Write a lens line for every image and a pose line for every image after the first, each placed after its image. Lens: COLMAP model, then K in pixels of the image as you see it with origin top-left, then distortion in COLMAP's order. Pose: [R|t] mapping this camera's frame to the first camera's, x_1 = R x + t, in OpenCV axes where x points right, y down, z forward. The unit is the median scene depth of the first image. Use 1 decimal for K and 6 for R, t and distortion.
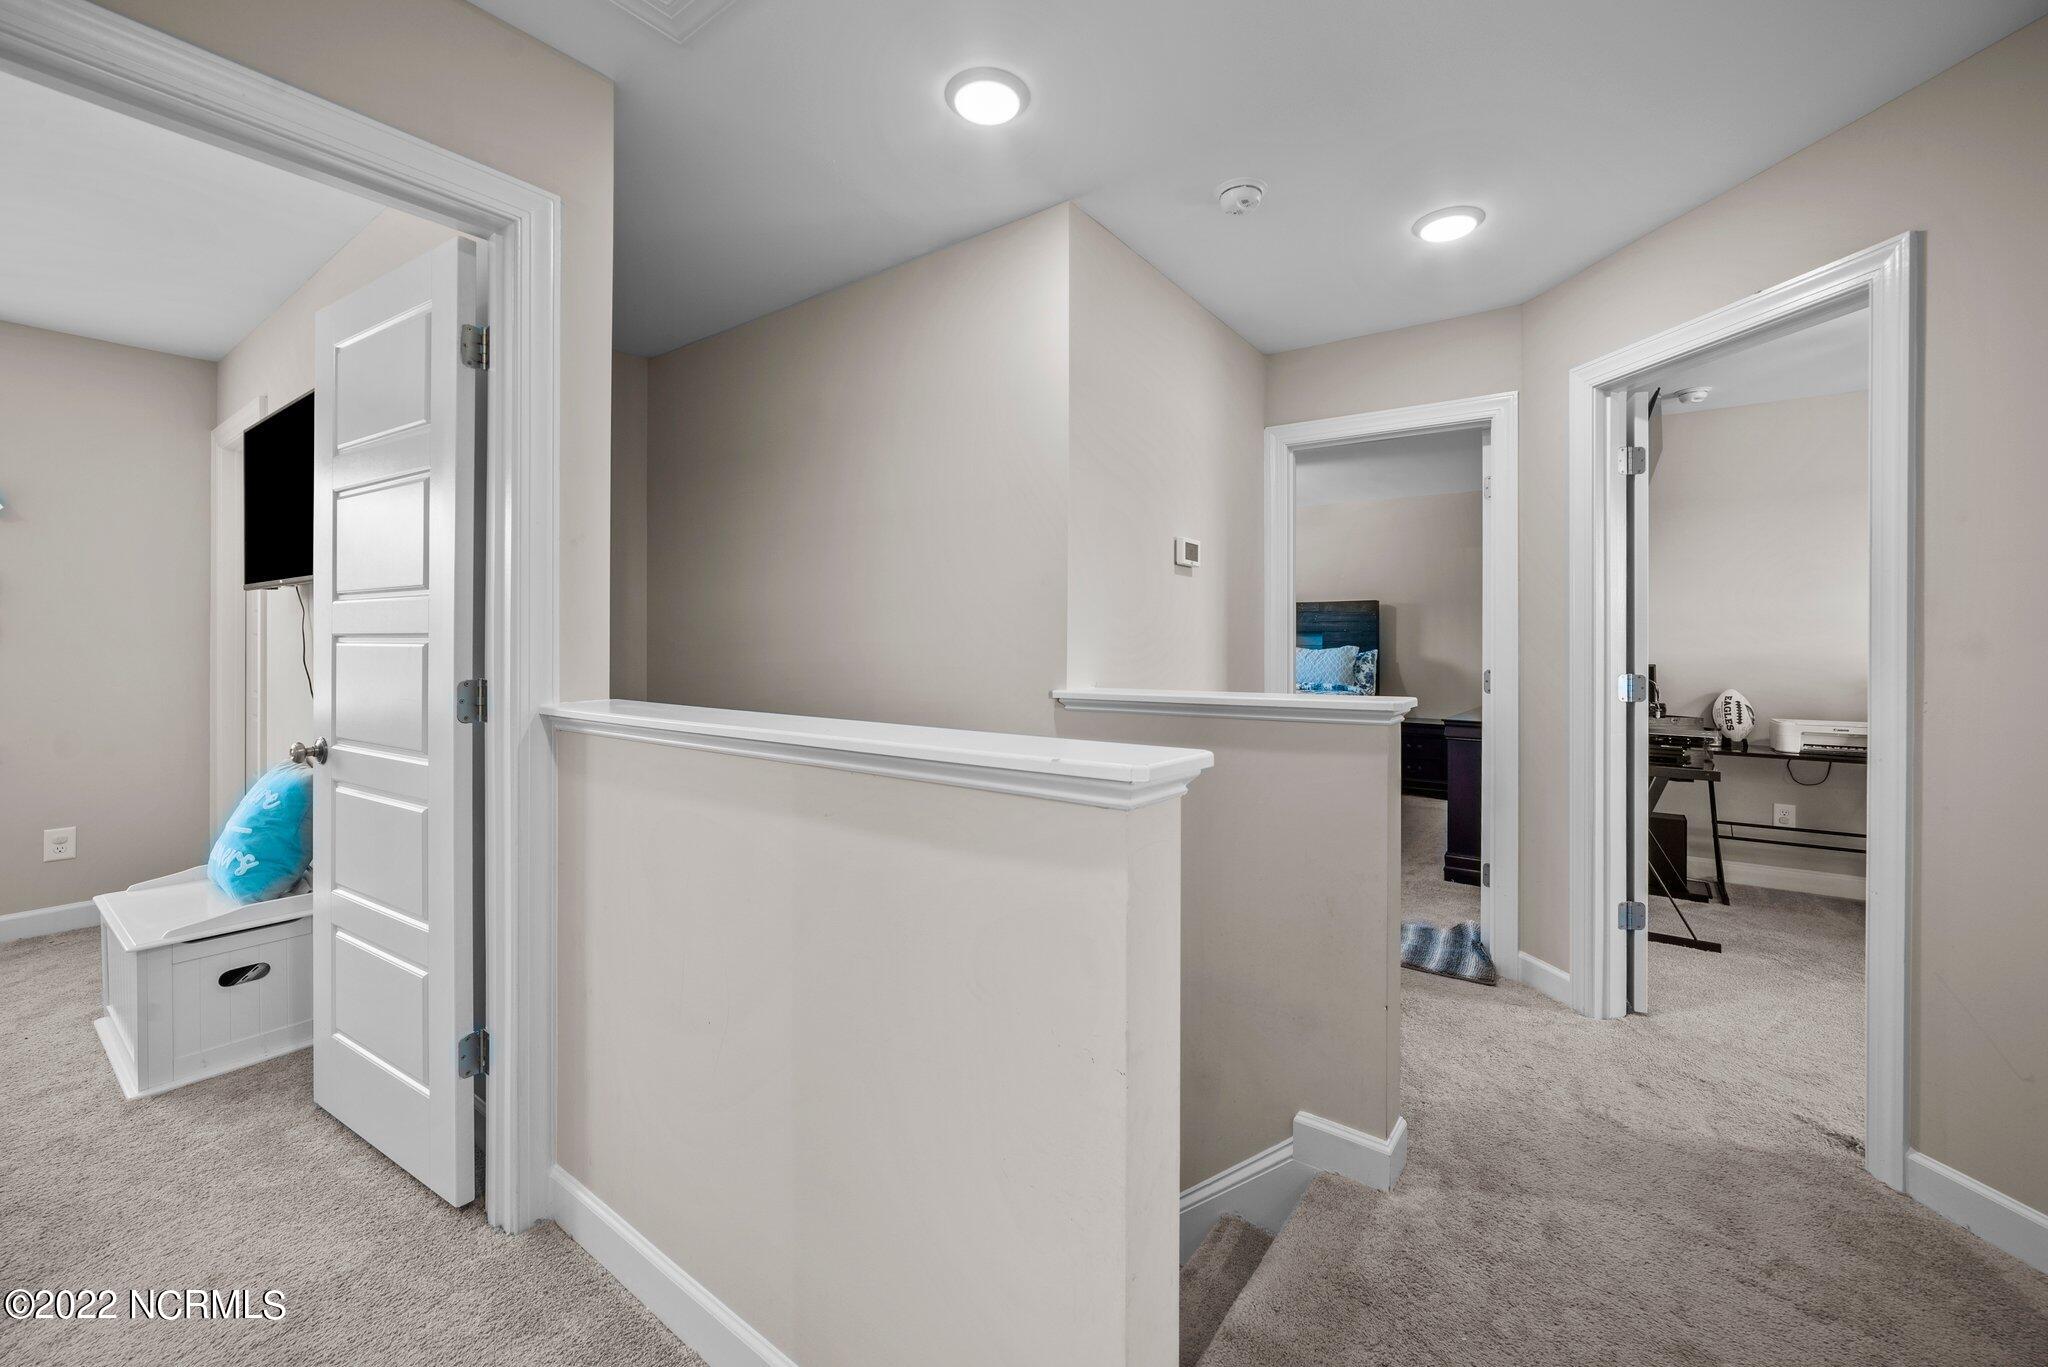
lens RADIAL K [[815.6, 0, 1018.4], [0, 815.6, 655.6], [0, 0, 1]] dist [-0.019418, 0.006886]
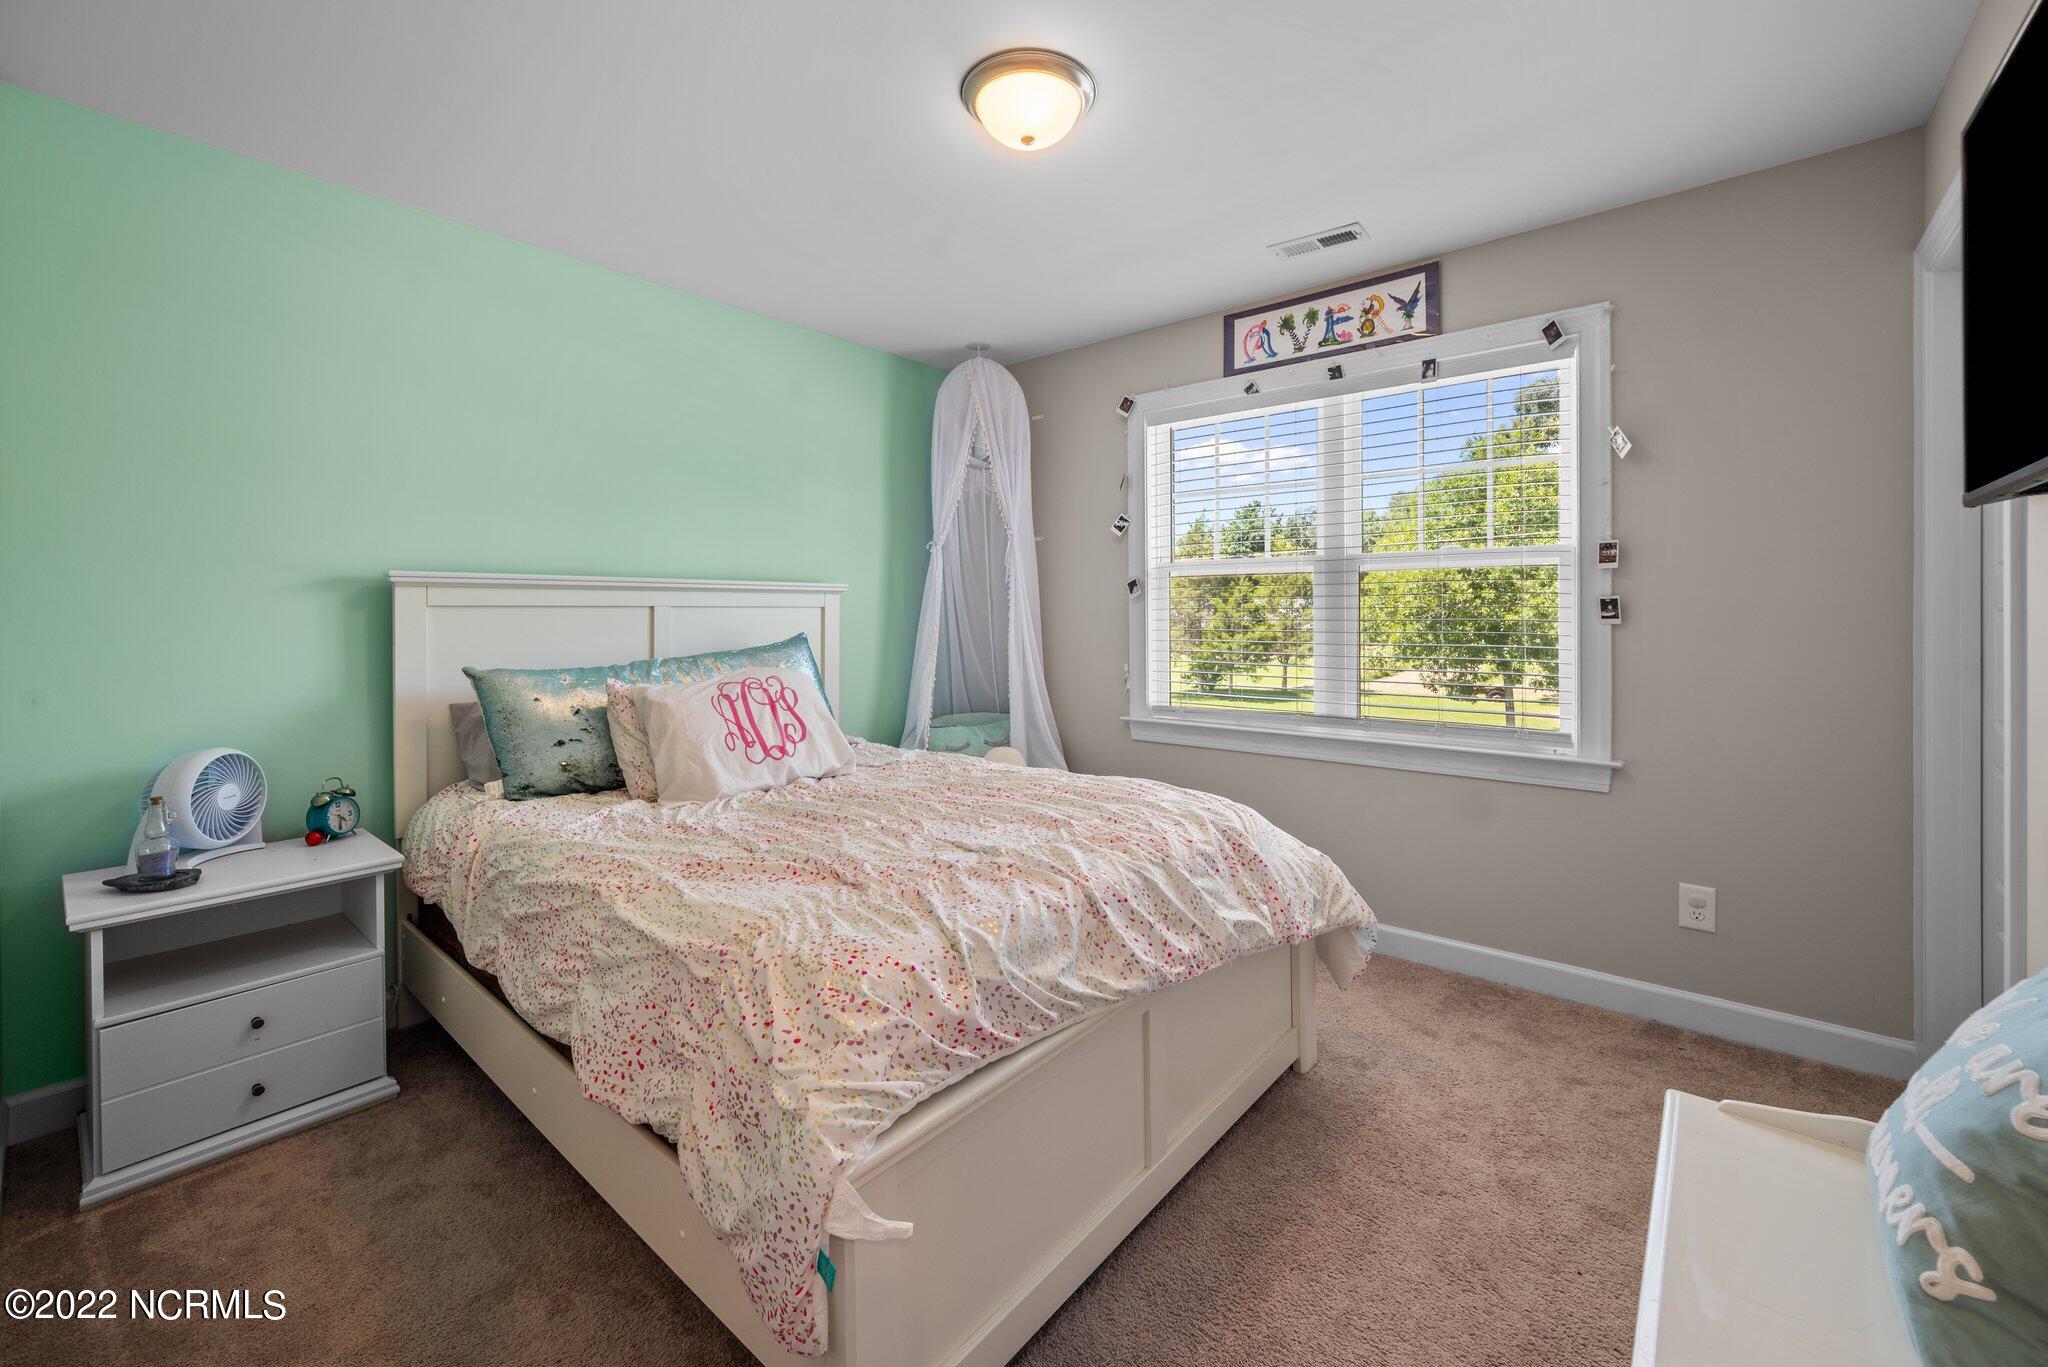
lens RADIAL K [[815.6, 0, 1018.4], [0, 815.6, 655.6], [0, 0, 1]] dist [-0.019418, 0.006886]
pose [[-0.069117, 0.006925, -0.997585, -0.364196], [-0.001327, 0.999974, 0.007034, -0.007148], [0.997608, 0.001810, -0.069106, 0.385821]]
